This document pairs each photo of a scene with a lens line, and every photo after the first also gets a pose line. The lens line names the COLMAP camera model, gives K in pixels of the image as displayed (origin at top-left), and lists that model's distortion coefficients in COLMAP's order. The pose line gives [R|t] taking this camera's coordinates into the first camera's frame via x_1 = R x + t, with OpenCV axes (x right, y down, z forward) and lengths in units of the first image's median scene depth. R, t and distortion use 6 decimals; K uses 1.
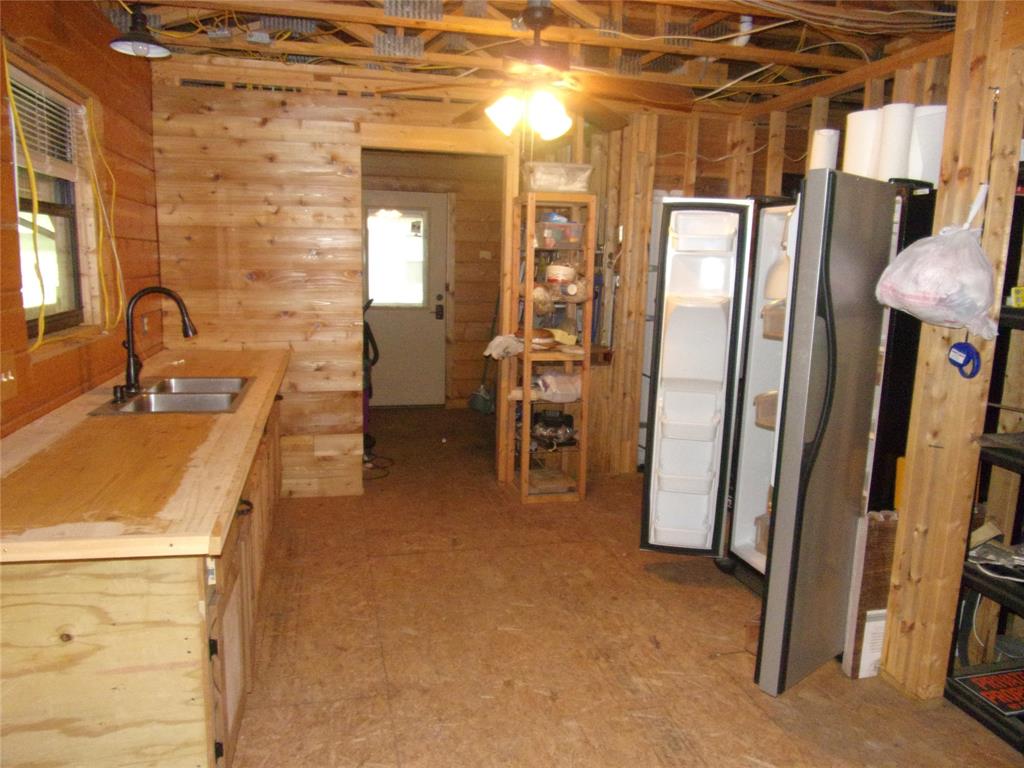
lens RADIAL K [[737.2, 0, 512.0], [0, 737.2, 384.0], [0, 0, 1]] dist [-0.042633, 0.033165]
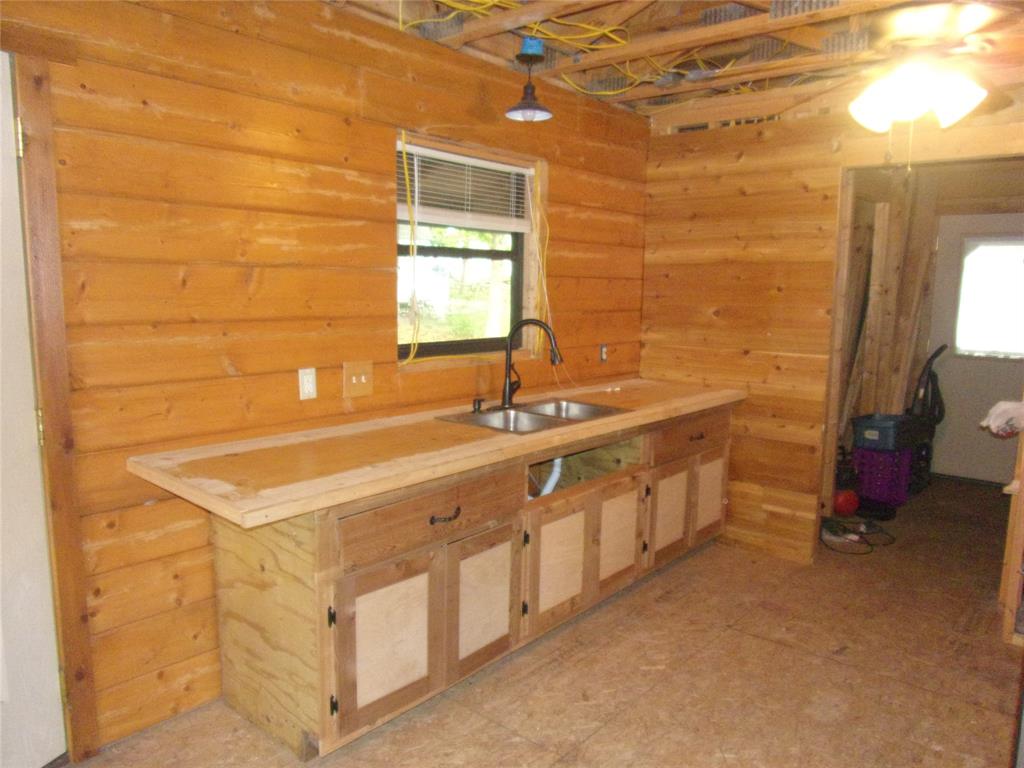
lens RADIAL K [[737.2, 0, 512.0], [0, 737.2, 384.0], [0, 0, 1]] dist [-0.042633, 0.033165]
pose [[0.590930, 0.093181, -0.801323, 0.324609], [-0.133799, 0.990870, 0.016554, -0.035697], [0.795550, 0.097434, 0.598002, 0.225823]]
